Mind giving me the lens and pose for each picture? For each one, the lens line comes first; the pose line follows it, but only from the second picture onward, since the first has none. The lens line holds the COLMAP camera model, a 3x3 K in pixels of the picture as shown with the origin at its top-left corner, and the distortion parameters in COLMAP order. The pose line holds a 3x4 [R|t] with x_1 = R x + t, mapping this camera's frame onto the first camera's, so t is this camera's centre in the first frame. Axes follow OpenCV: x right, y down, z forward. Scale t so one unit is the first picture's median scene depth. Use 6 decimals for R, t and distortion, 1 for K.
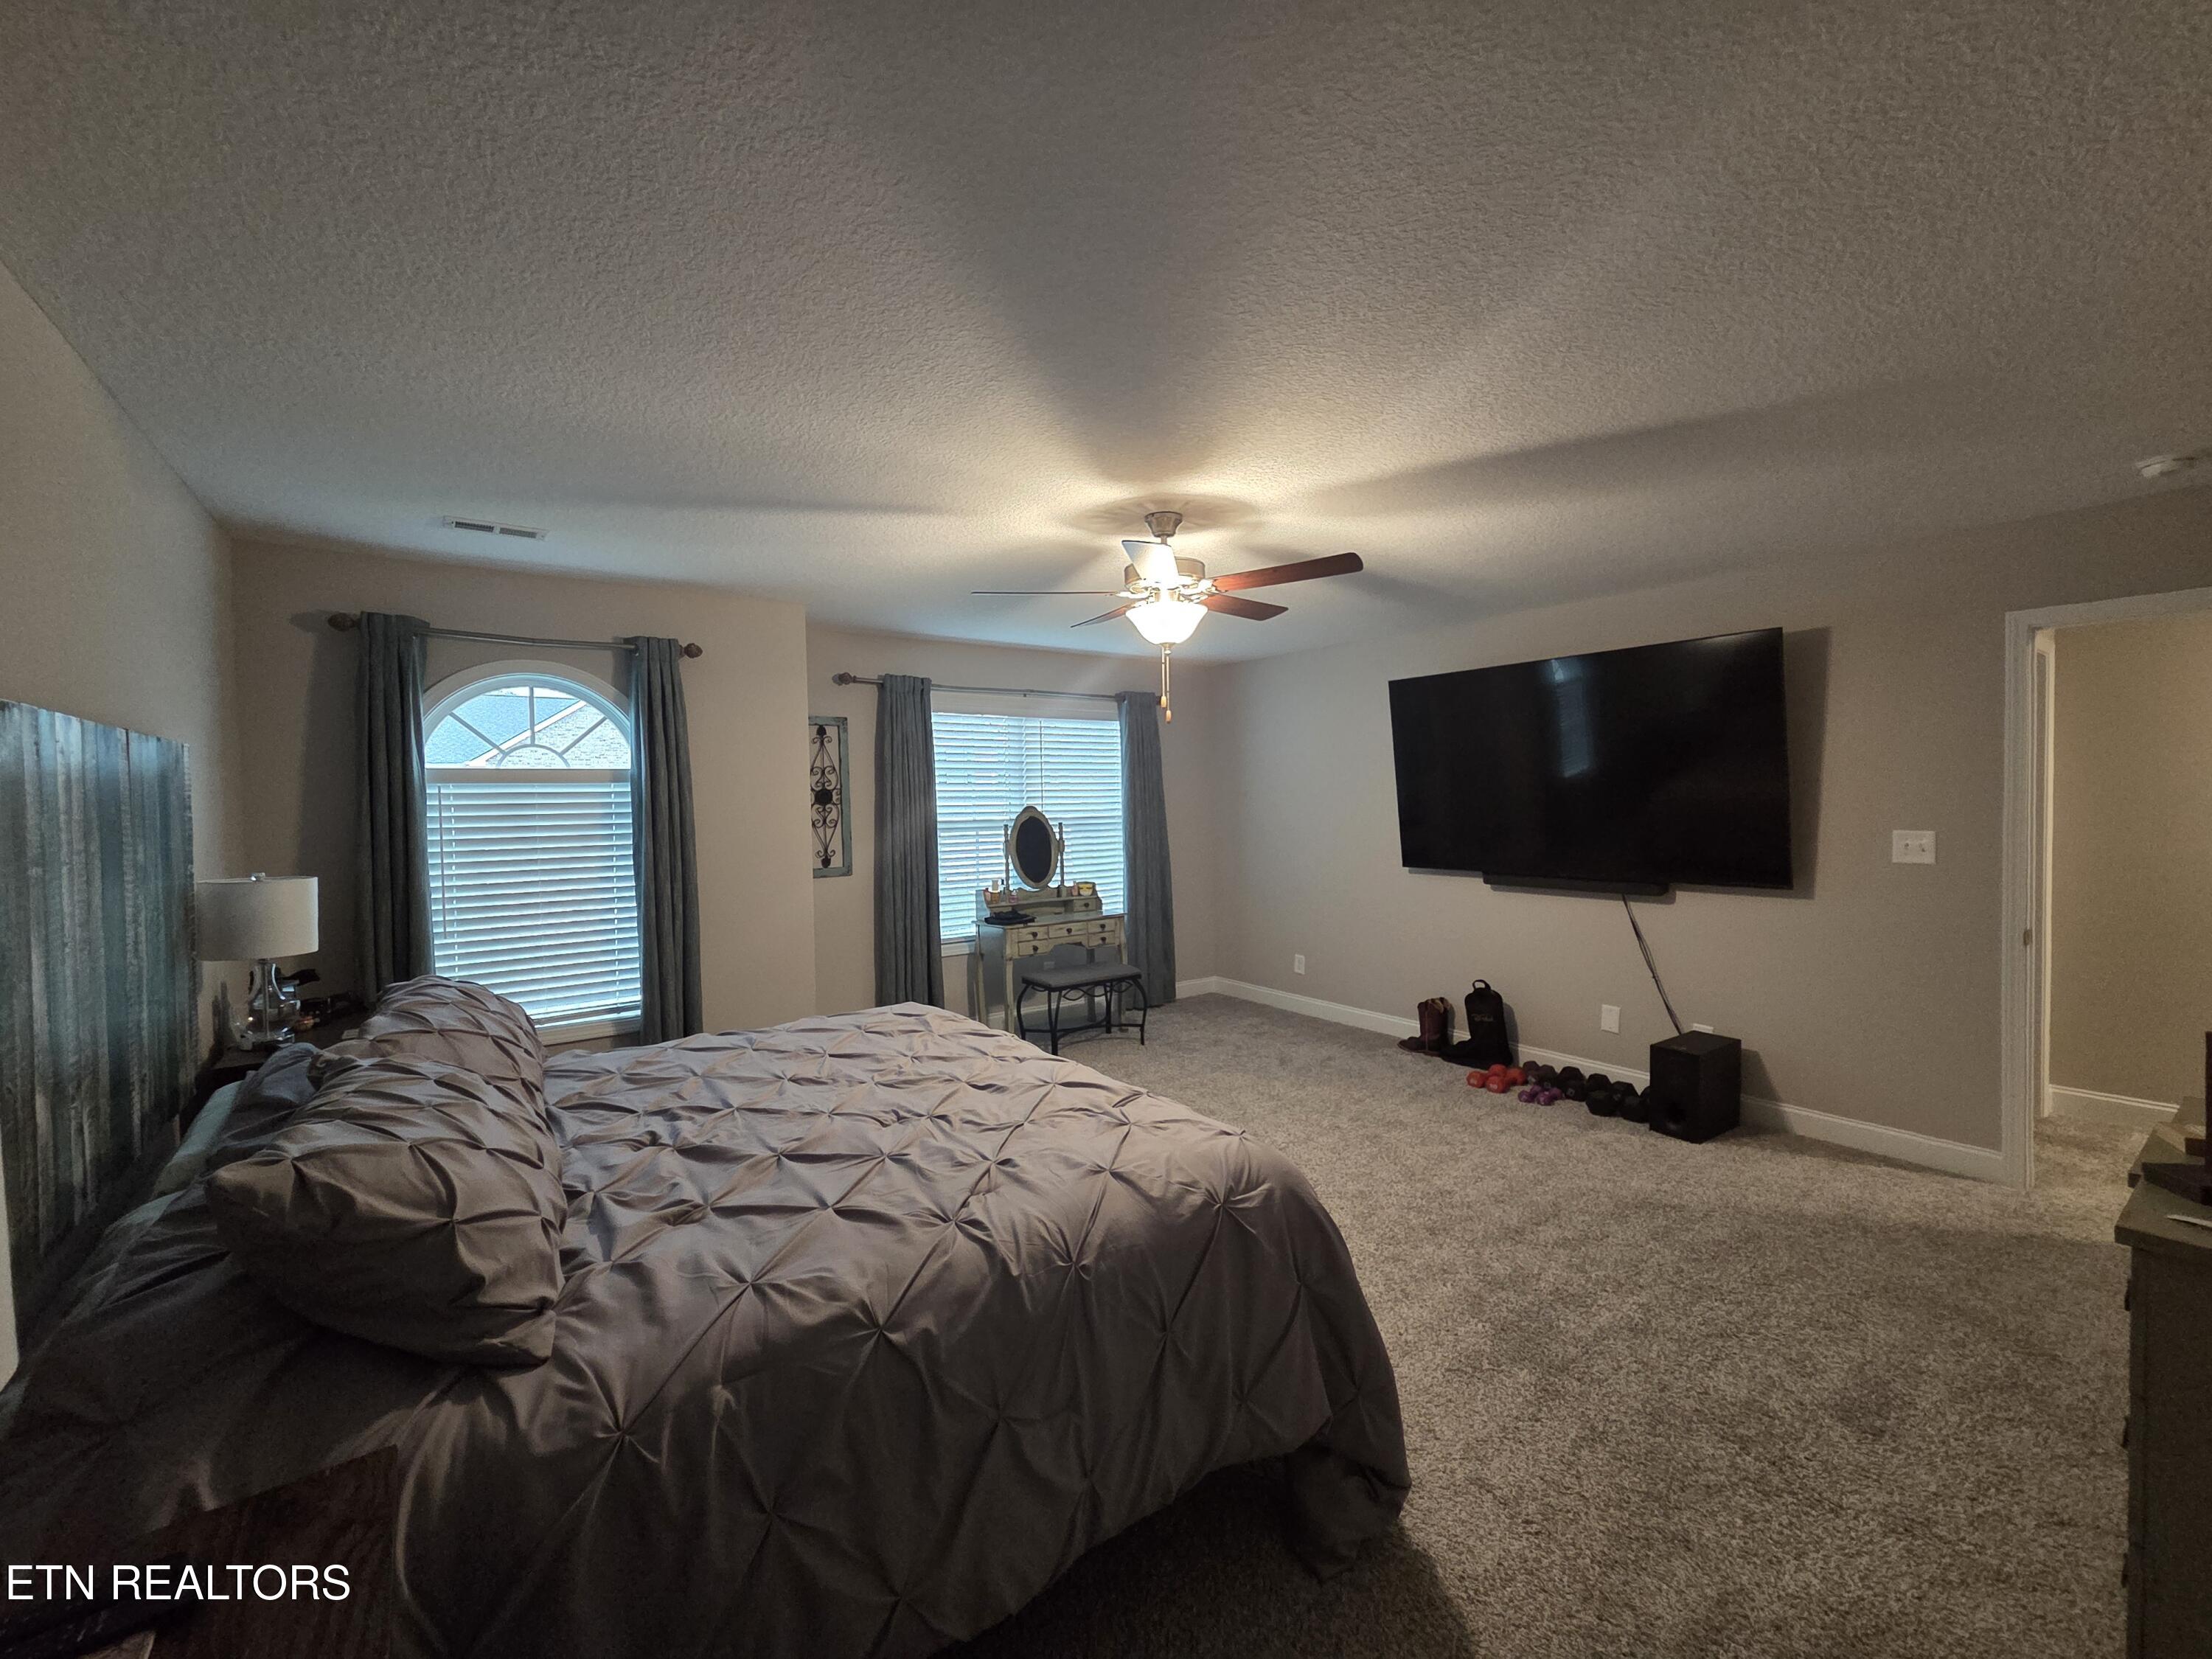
lens RADIAL K [[897.3, 0, 1108.0], [0, 897.3, 819.7], [0, 0, 1]] dist [-0.002090, -0.001337]
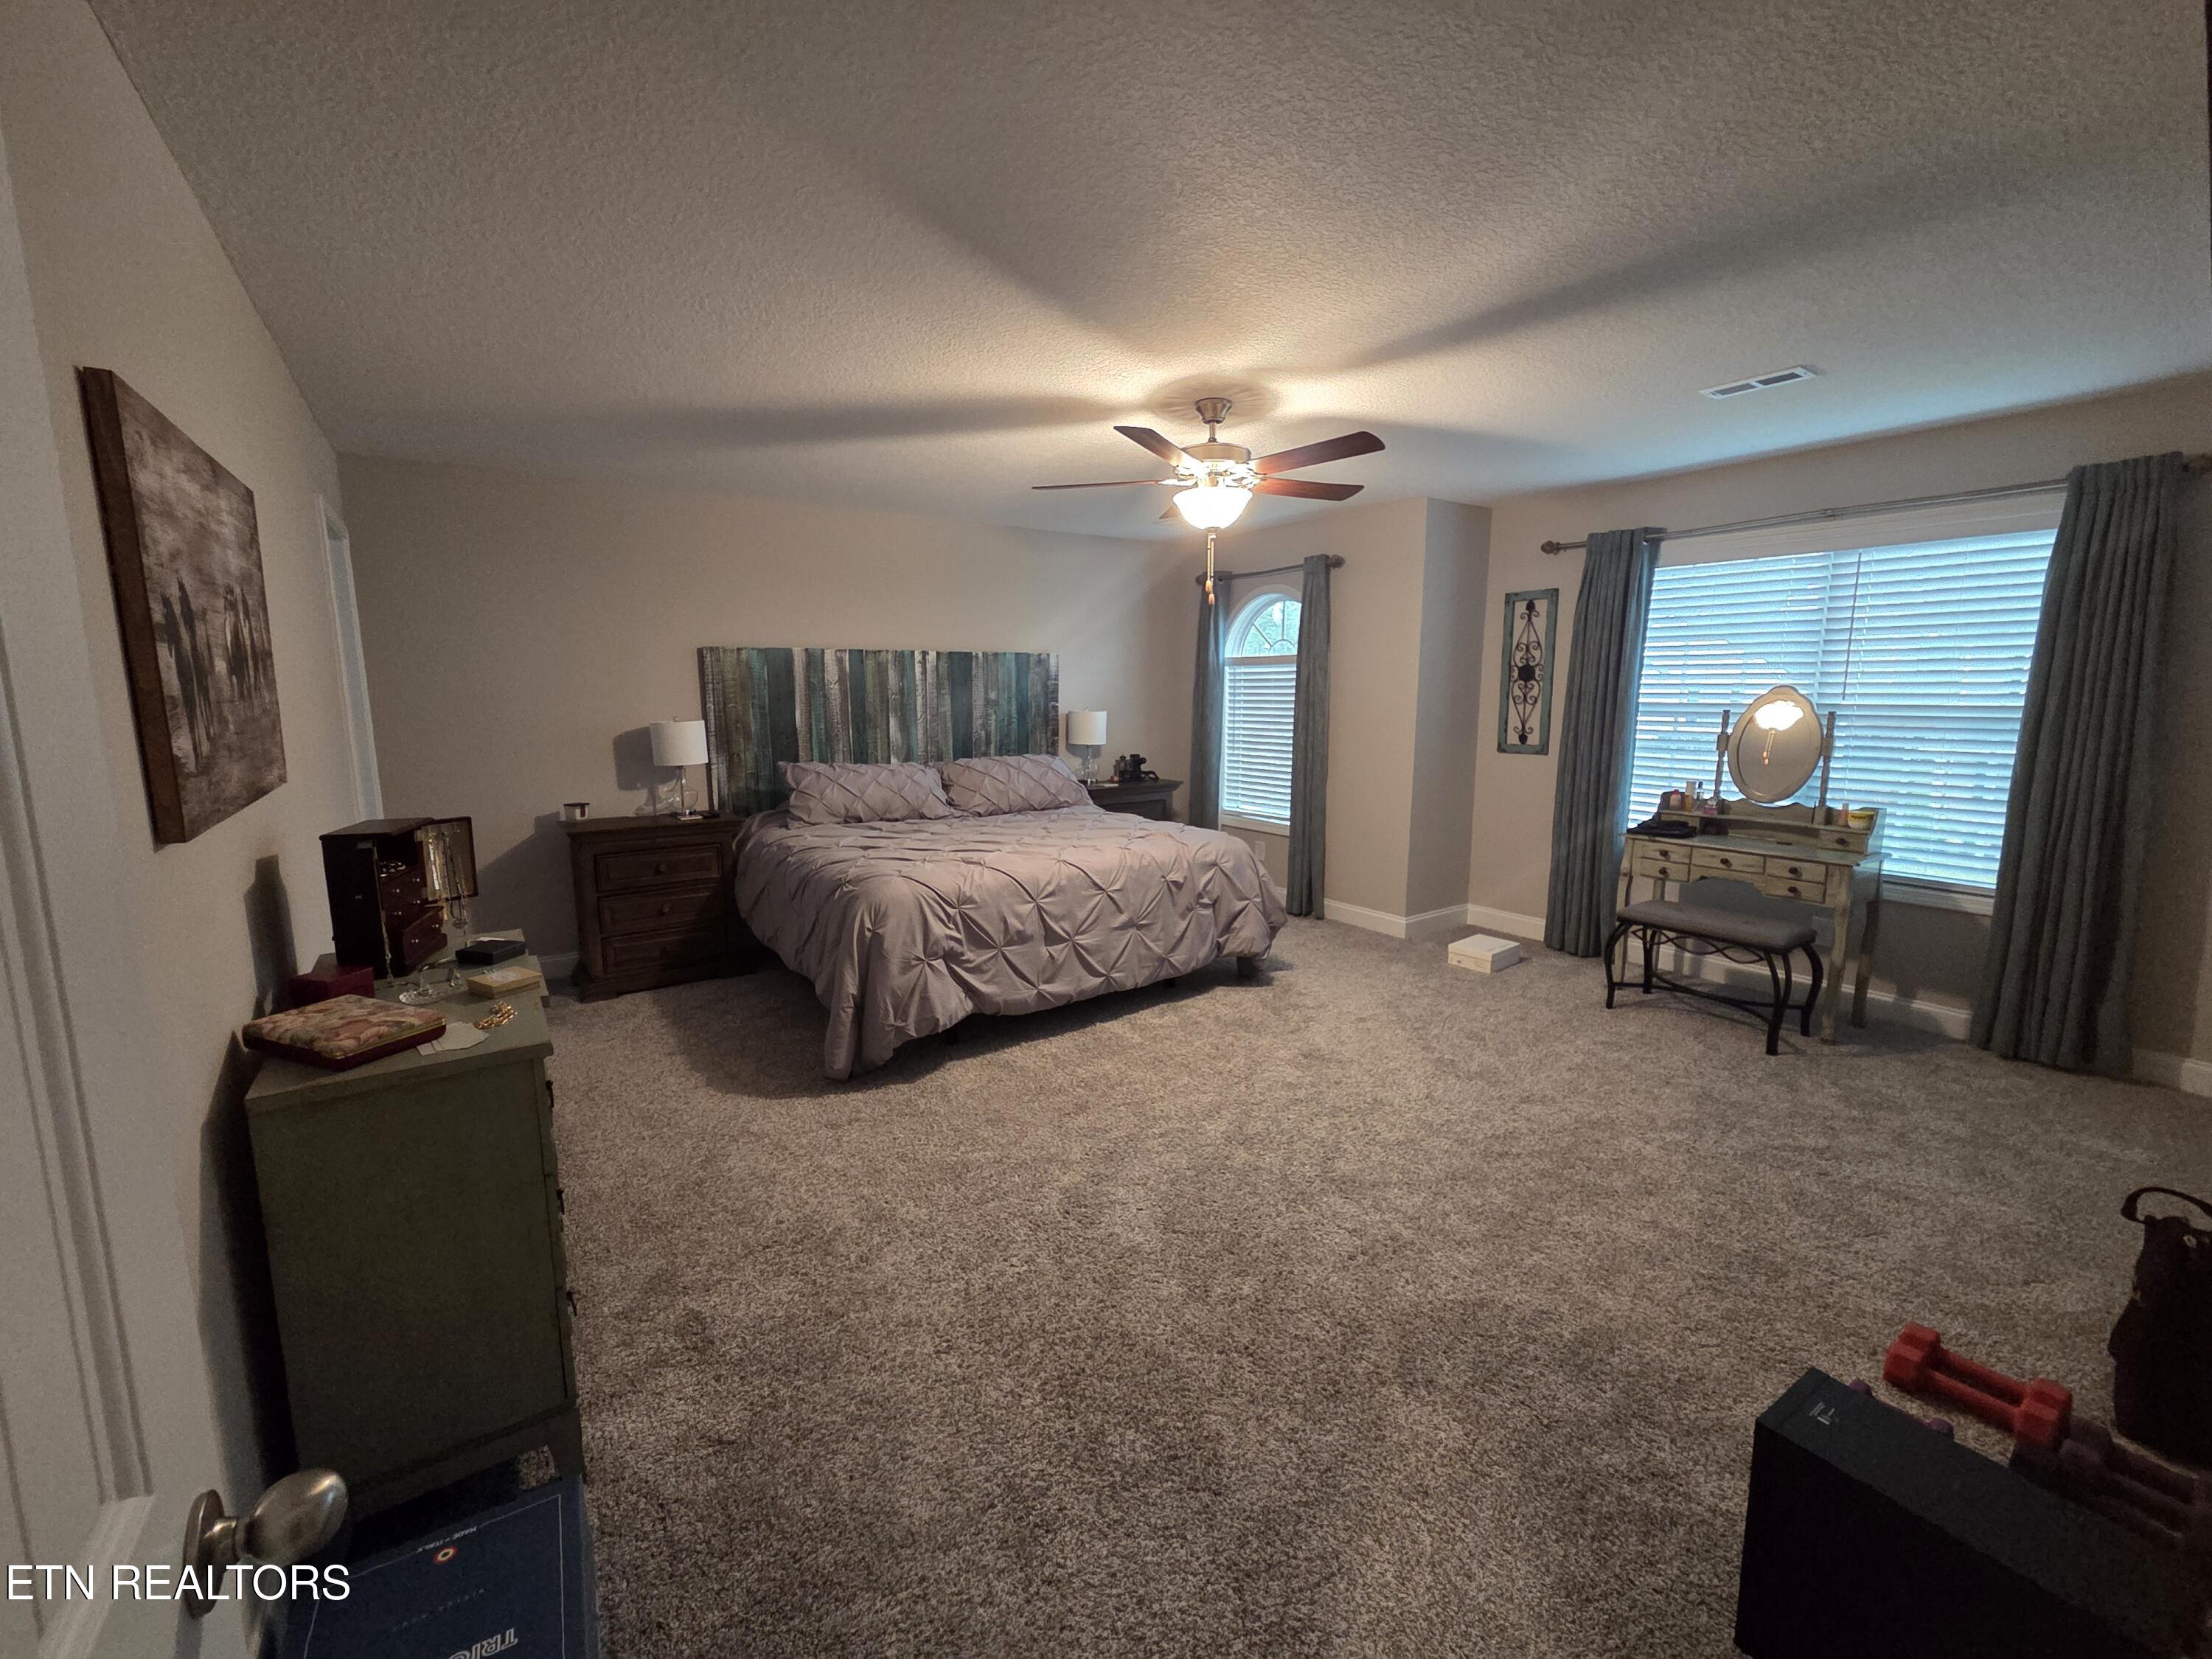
lens RADIAL K [[897.3, 0, 1110.6], [0, 897.3, 825.5], [0, 0, 1]] dist [-0.002090, -0.001337]
pose [[-0.006062, 0.169006, -0.985596, 0.696410], [-0.016451, 0.985464, 0.169085, -0.019267], [0.999846, 0.017239, -0.003194, 0.536293]]
